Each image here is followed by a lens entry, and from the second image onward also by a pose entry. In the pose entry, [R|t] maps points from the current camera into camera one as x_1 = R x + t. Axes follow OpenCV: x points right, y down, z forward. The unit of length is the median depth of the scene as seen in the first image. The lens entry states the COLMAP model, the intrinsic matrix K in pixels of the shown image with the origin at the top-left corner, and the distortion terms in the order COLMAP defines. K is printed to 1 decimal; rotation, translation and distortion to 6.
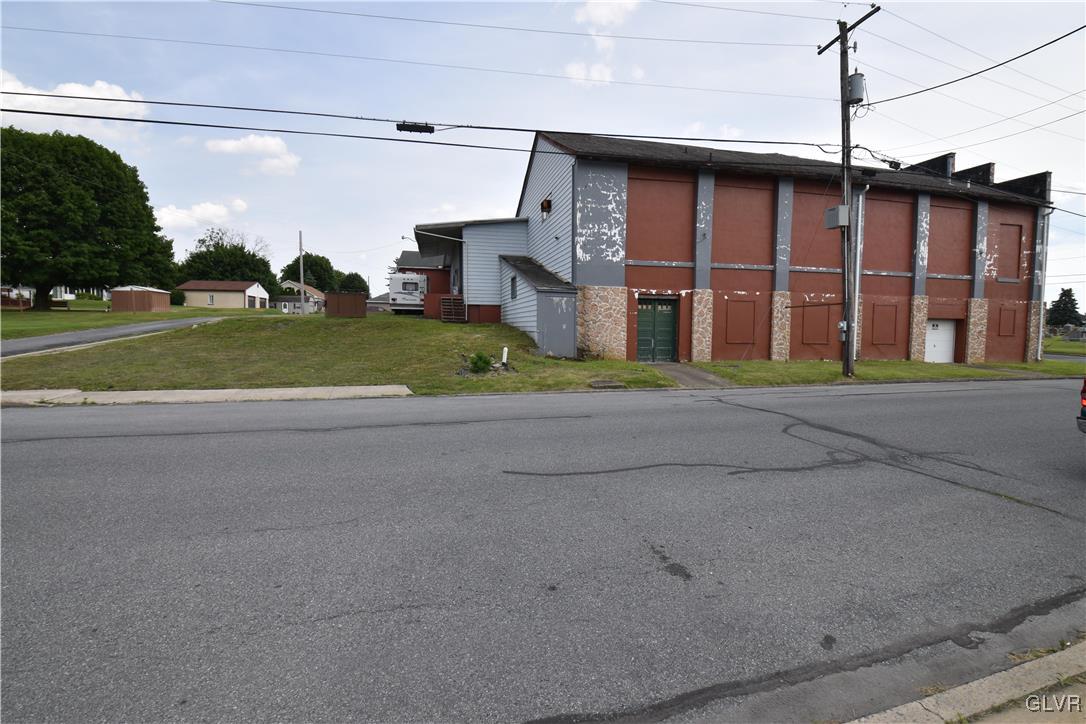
lens RADIAL K [[475.3, 0, 543.0], [0, 475.3, 362.0], [0, 0, 1]] dist [0.026563, -0.031184]
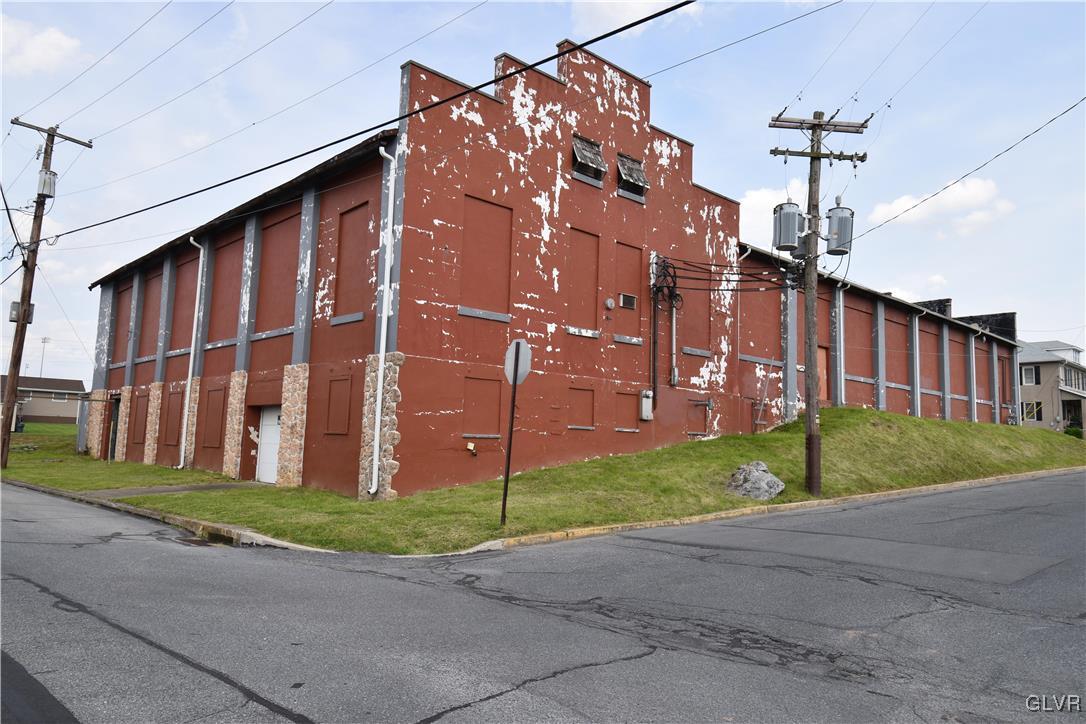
lens RADIAL K [[753.5, 0, 543.0], [0, 753.5, 362.0], [0, 0, 1]] dist [0.046363, -0.043324]
pose [[0.502787, -0.088545, -0.859863, 1.761109], [-0.081410, 0.985468, -0.149082, -0.032548], [0.860568, 0.144958, 0.488272, 0.814621]]
